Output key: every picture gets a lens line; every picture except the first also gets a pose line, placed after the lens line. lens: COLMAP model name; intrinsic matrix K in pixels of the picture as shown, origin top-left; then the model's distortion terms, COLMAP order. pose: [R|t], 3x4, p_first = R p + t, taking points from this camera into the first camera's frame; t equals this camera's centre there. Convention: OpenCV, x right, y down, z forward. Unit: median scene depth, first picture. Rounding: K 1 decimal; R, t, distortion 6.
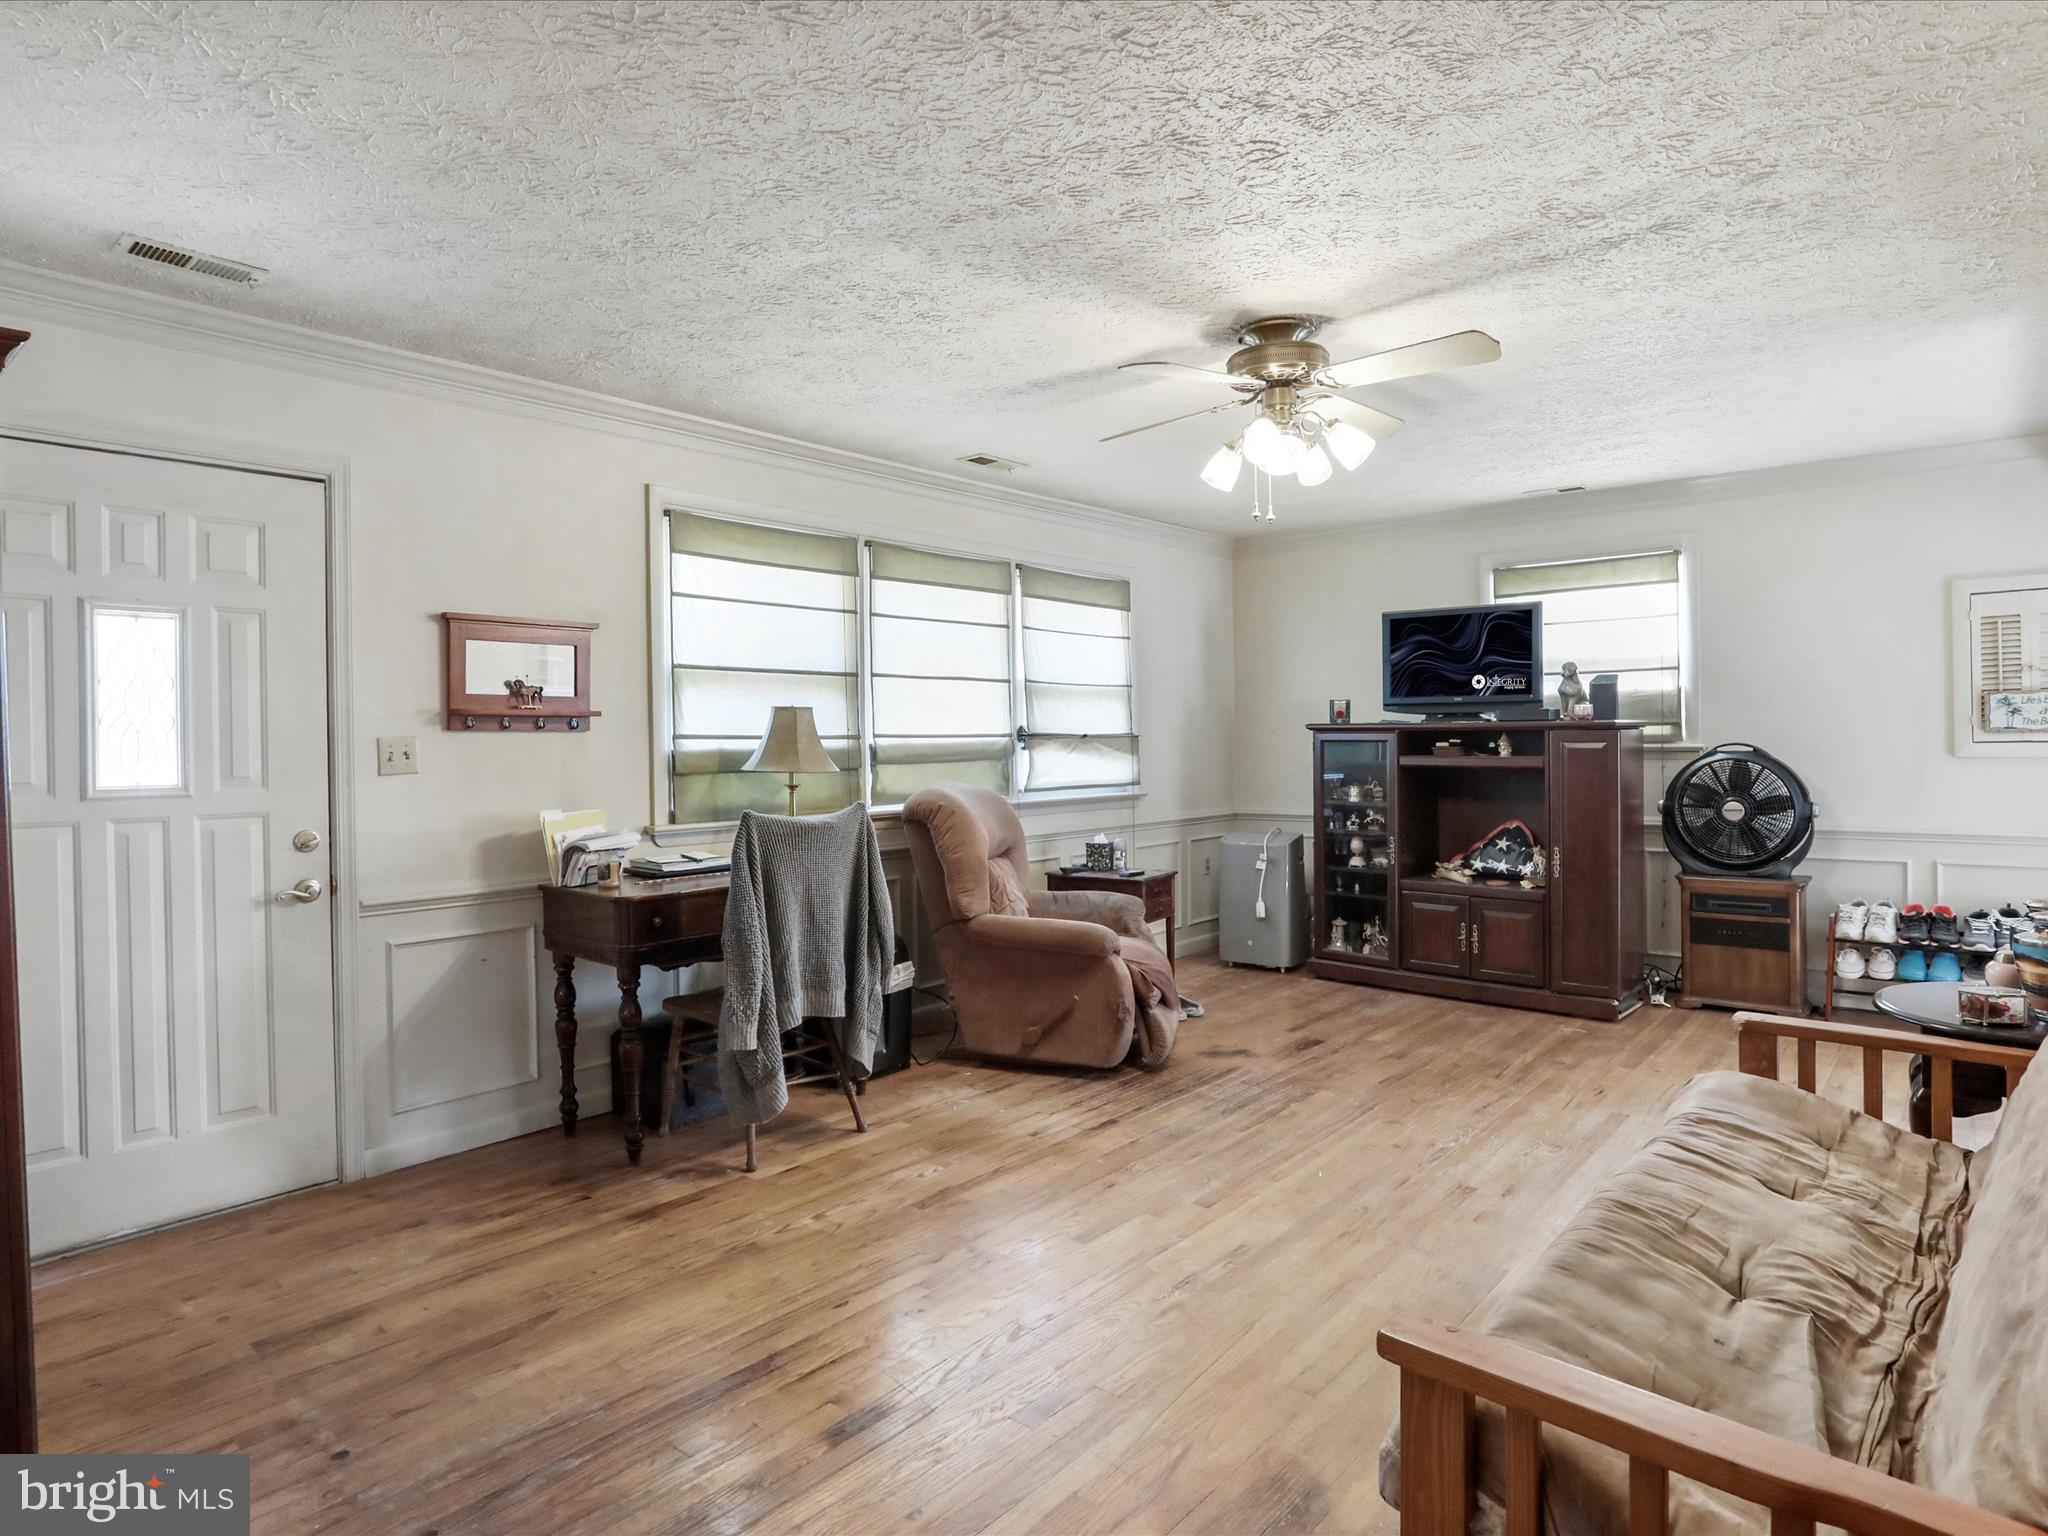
lens RADIAL K [[1255.4, 0, 1021.2], [0, 1255.4, 743.9], [0, 0, 1]] dist [-0.060073, 0.060976]
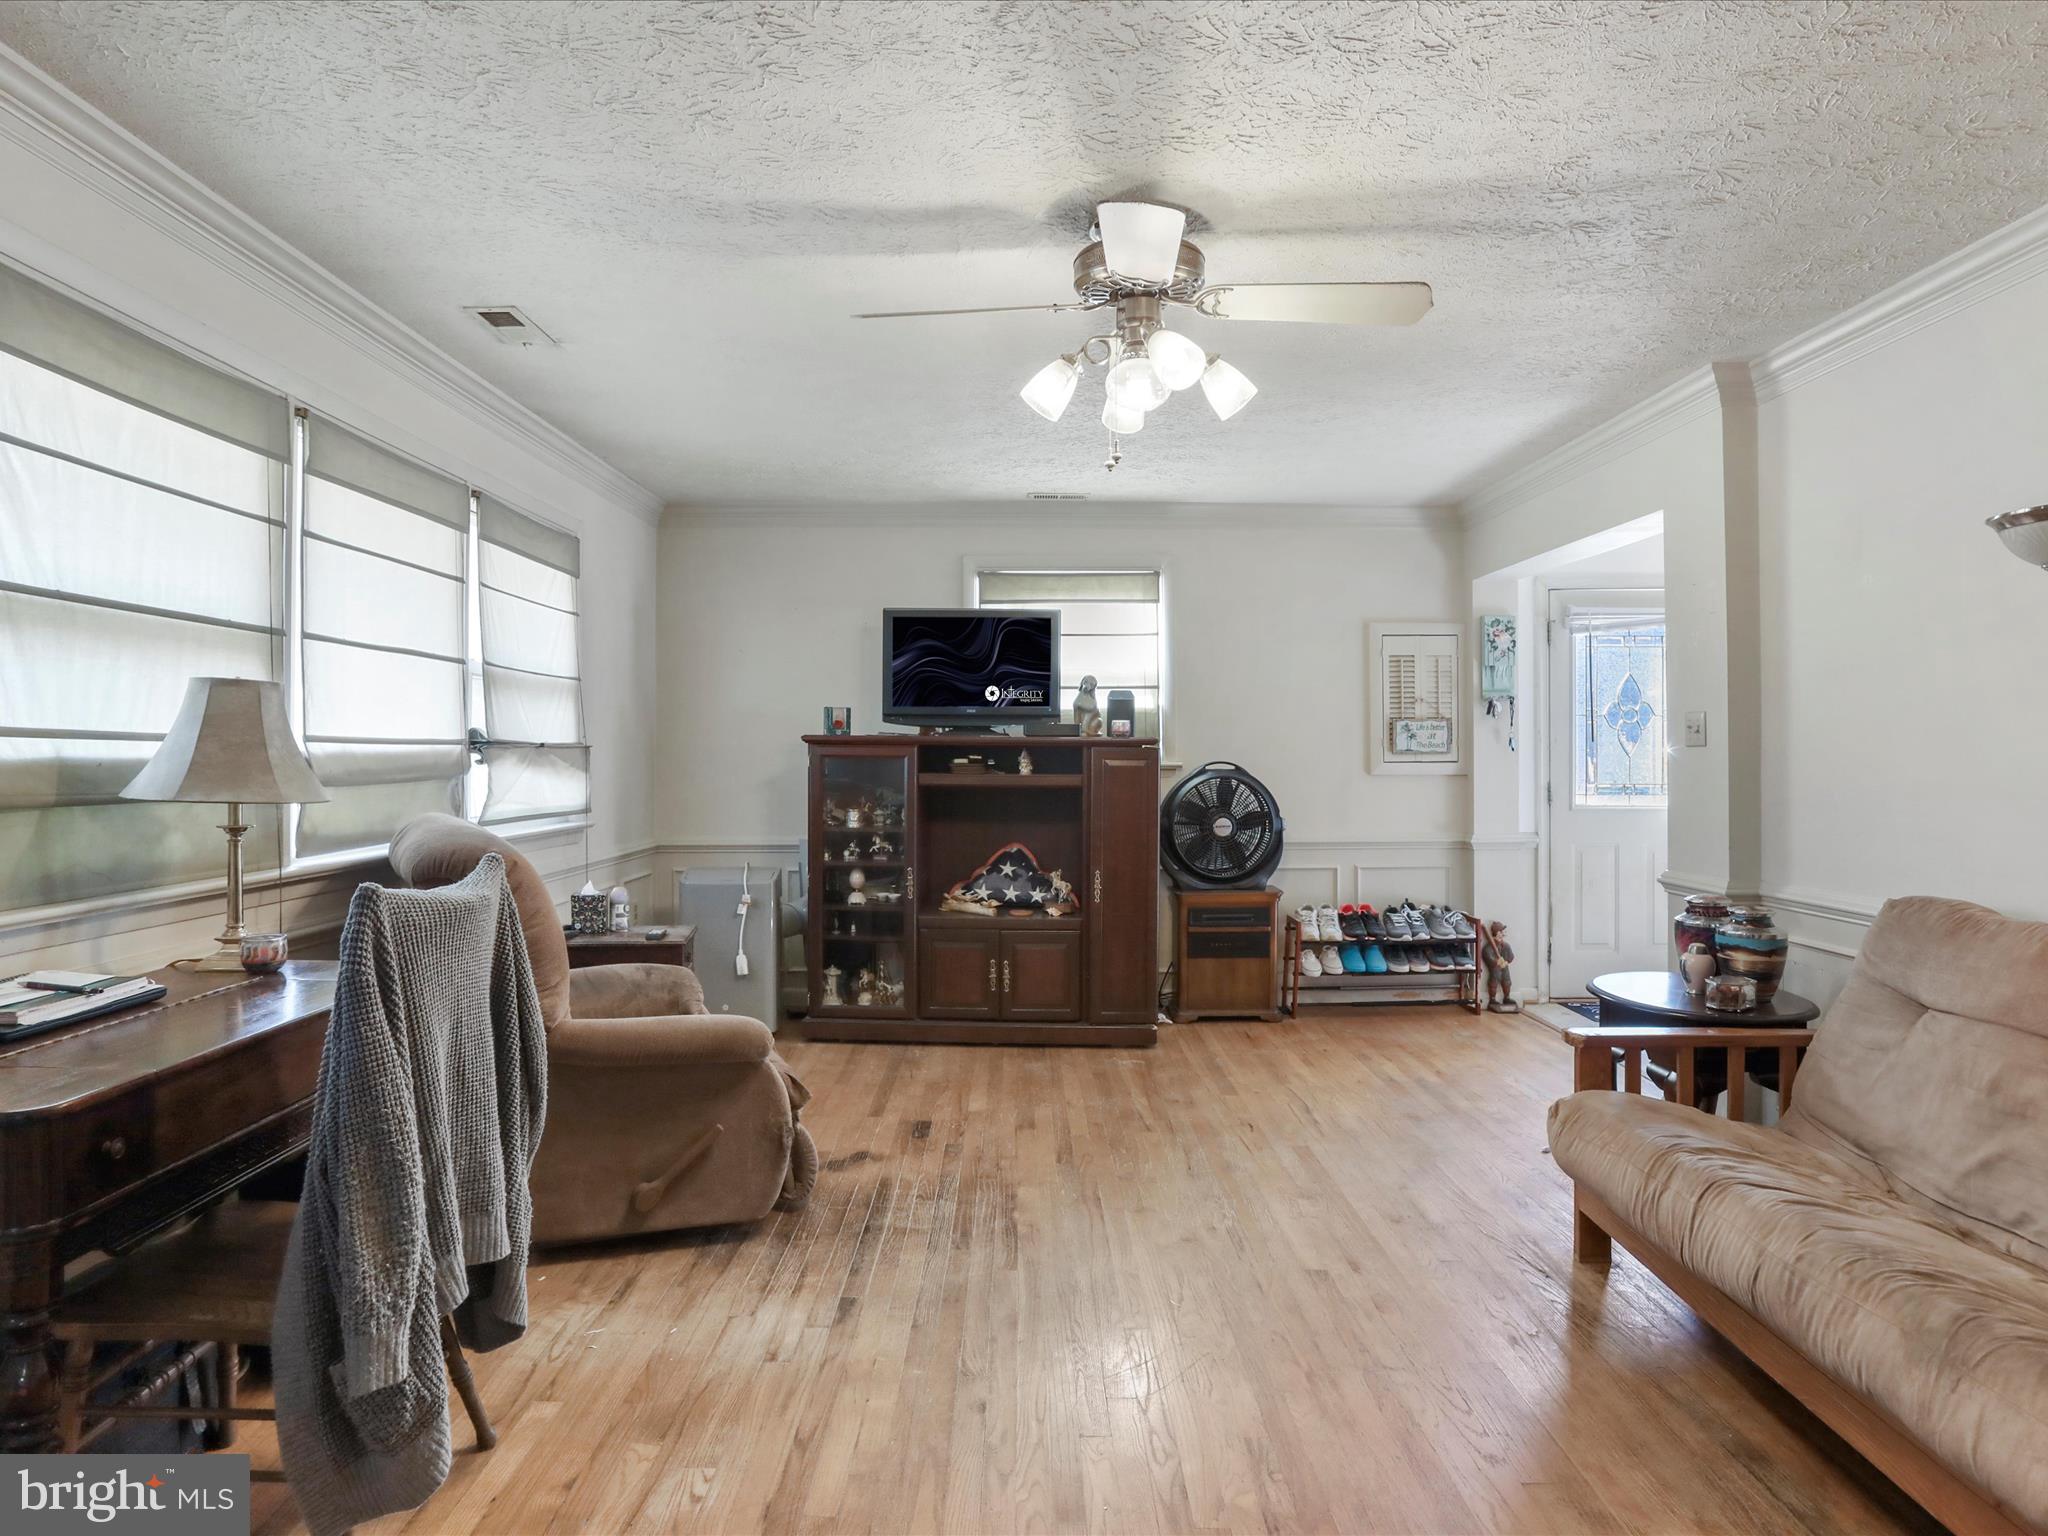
lens RADIAL K [[1255.4, 0, 1021.2], [0, 1255.4, 743.9], [0, 0, 1]] dist [-0.060073, 0.060976]
pose [[0.736320, 0.016660, 0.676428, -0.257042], [-0.006734, 0.999828, -0.017295, 0.003789], [-0.676600, 0.008180, 0.736305, 0.334598]]
